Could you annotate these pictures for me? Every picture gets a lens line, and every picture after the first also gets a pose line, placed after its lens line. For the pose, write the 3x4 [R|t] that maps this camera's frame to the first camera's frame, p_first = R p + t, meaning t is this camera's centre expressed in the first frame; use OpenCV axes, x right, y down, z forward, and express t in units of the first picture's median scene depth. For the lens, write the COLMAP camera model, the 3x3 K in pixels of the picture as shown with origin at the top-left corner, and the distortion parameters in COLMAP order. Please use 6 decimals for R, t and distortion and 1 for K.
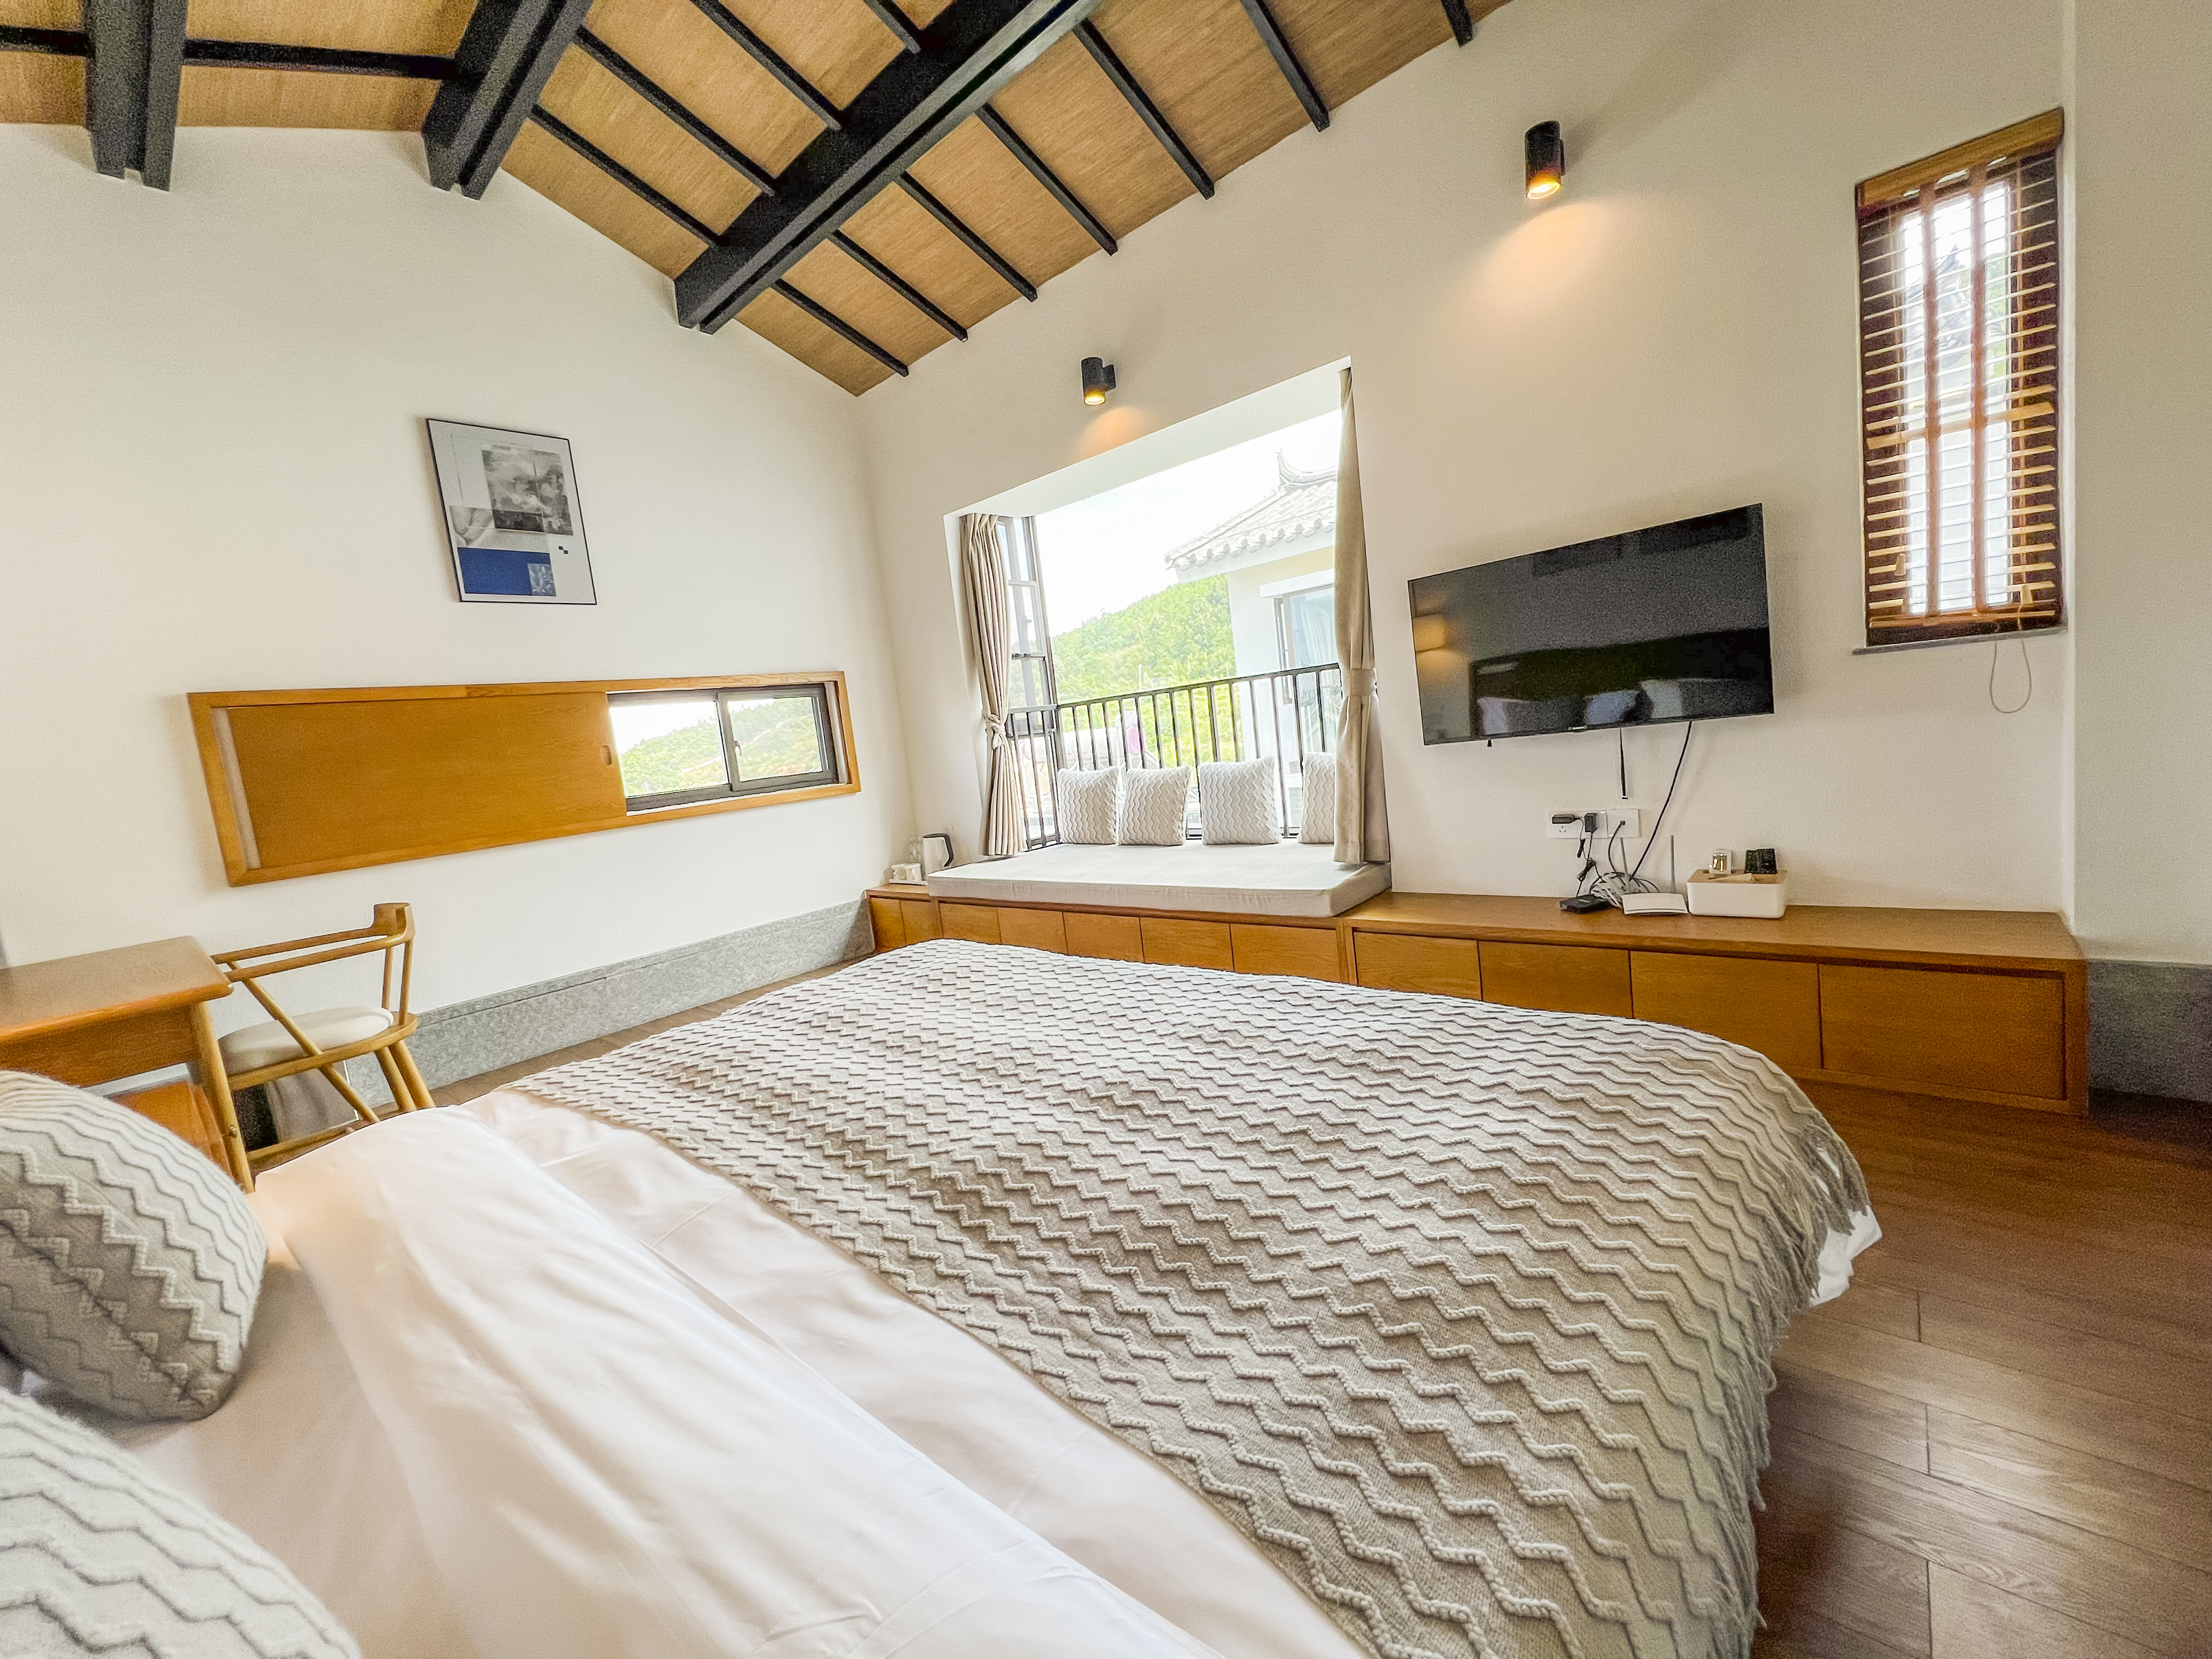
lens RADIAL K [[895.0, 0, 1113.6], [0, 895.0, 822.9], [0, 0, 1]] dist [0.002619, 0.000445]
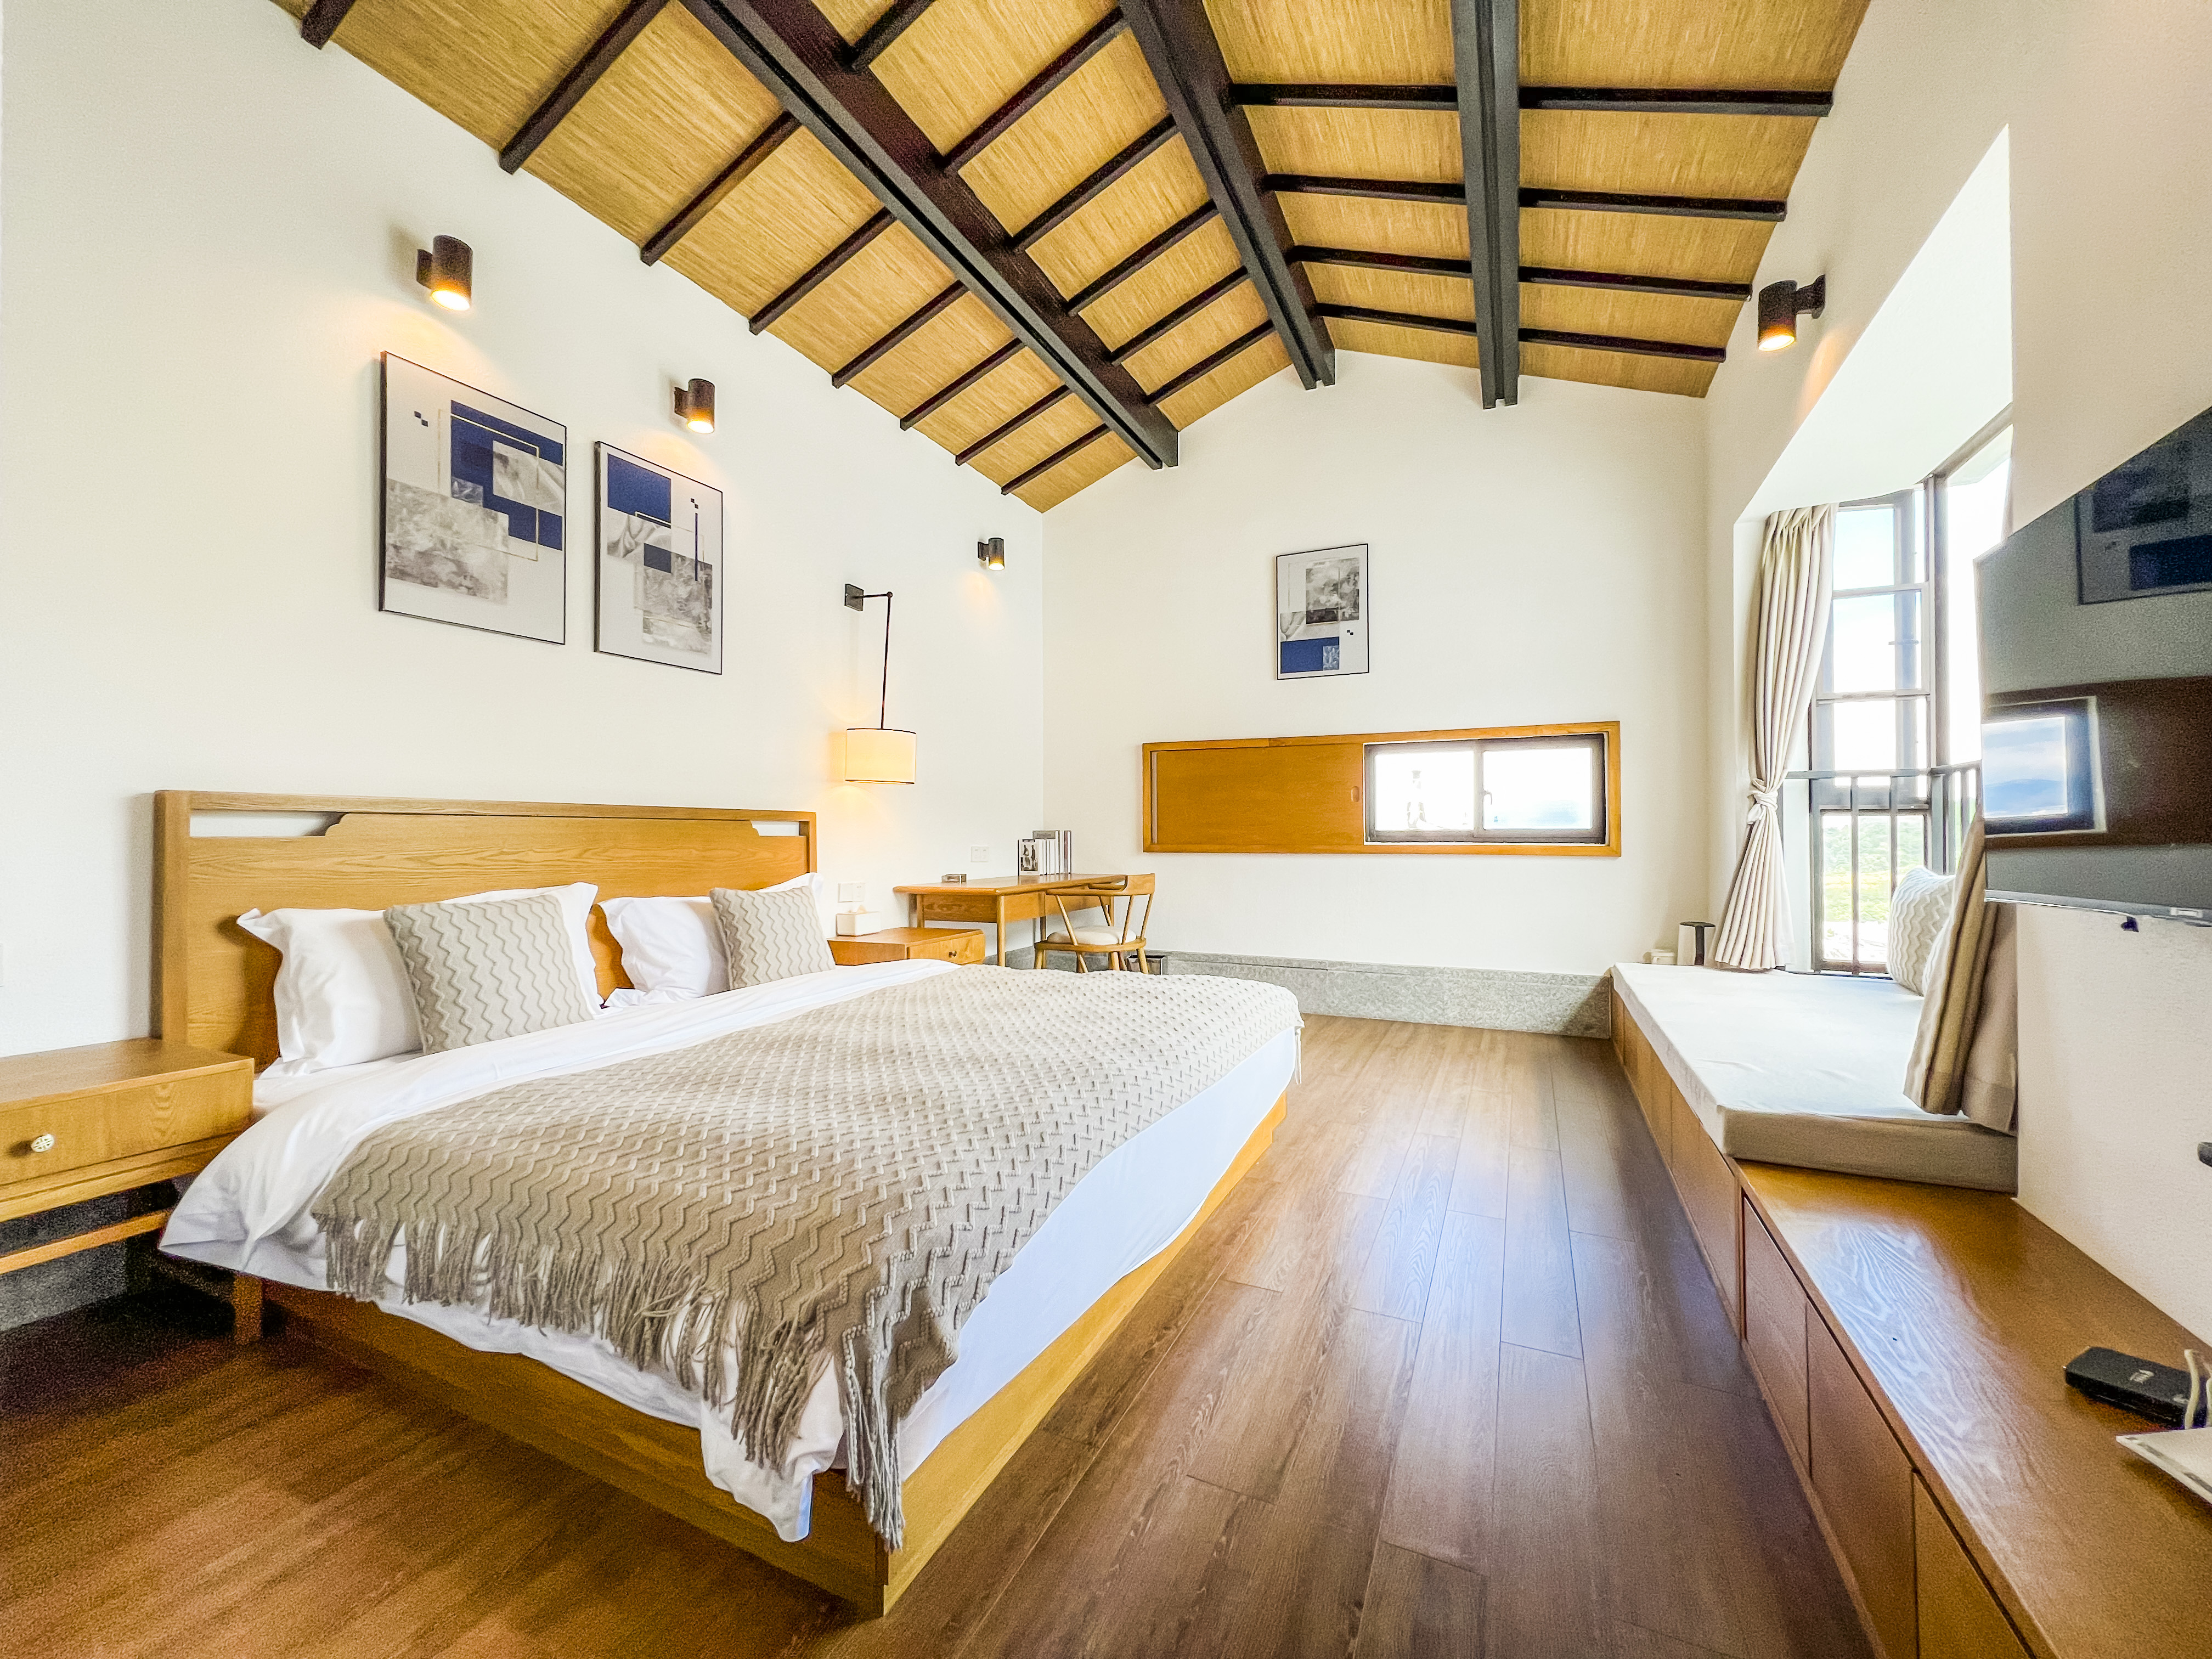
lens RADIAL K [[891.1, 0, 1099.4], [0, 891.1, 833.8], [0, 0, 1]] dist [0.000266, 0.000299]
pose [[0.275707, 0.113431, -0.954526, 0.544903], [-0.137972, 0.987400, 0.077486, -0.071970], [0.951288, 0.110334, 0.287883, 0.333494]]
